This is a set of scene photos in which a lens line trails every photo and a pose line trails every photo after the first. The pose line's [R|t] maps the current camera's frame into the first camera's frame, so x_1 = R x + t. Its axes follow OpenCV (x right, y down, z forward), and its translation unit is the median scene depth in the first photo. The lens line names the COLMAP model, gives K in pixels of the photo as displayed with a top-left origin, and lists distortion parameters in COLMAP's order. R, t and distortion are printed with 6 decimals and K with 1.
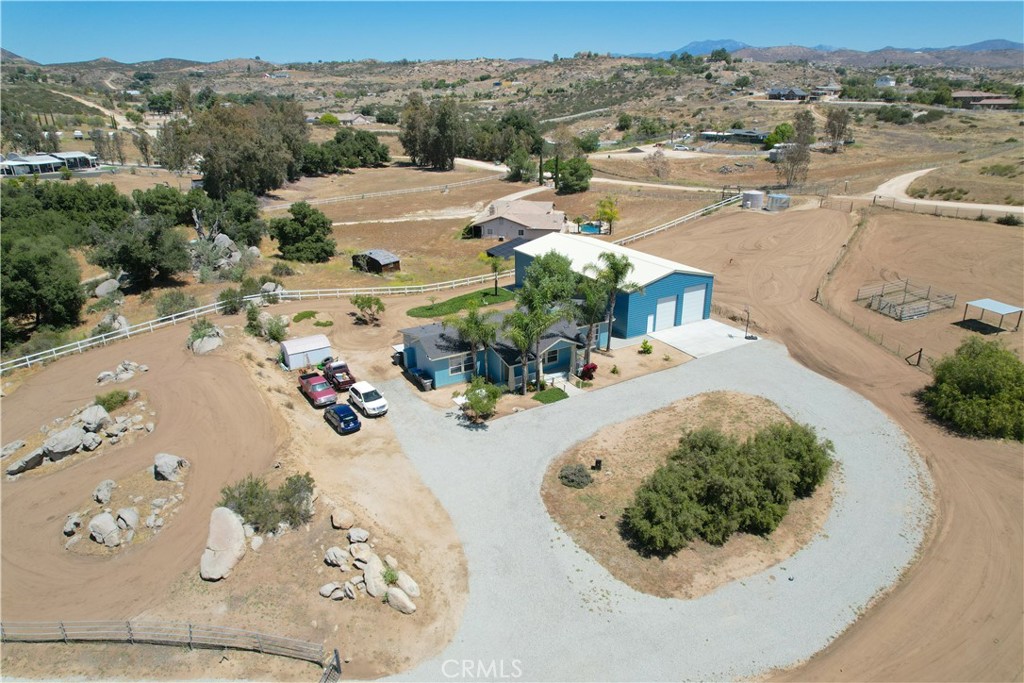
lens RADIAL K [[652.9, 0, 512.0], [0, 652.9, 341.5], [0, 0, 1]] dist [-0.016057, -0.000898]
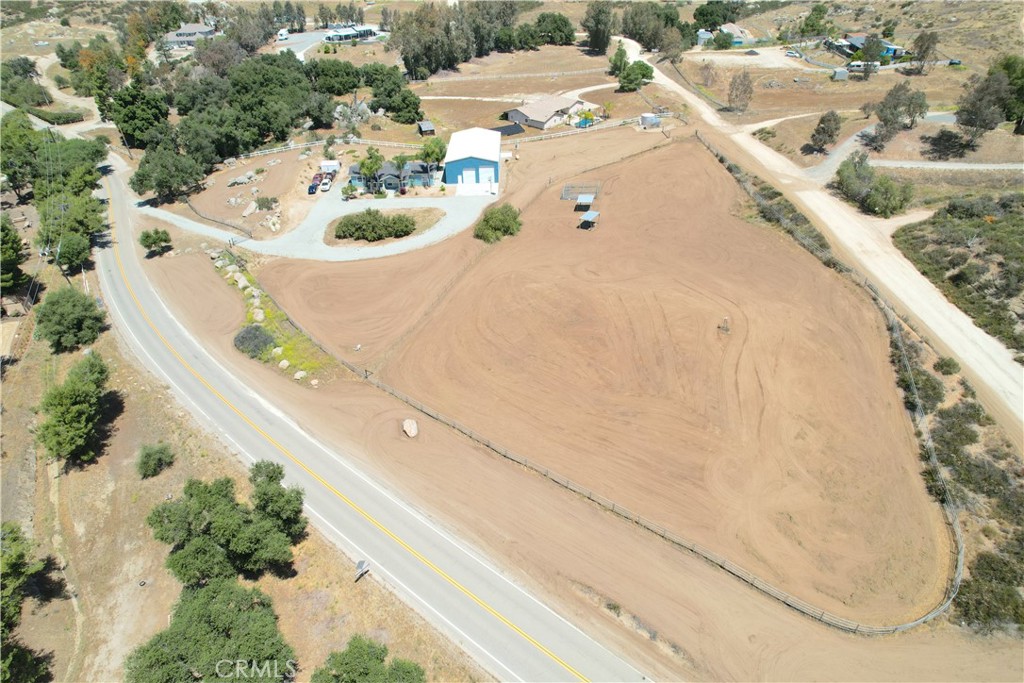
lens RADIAL K [[652.9, 0, 512.0], [0, 652.9, 341.5], [0, 0, 1]] dist [-0.016057, -0.000898]
pose [[0.860705, 0.276354, -0.427569, 1.390190], [-0.170134, 0.947697, 0.270048, -0.126361], [0.479834, -0.159687, 0.862705, -0.864037]]
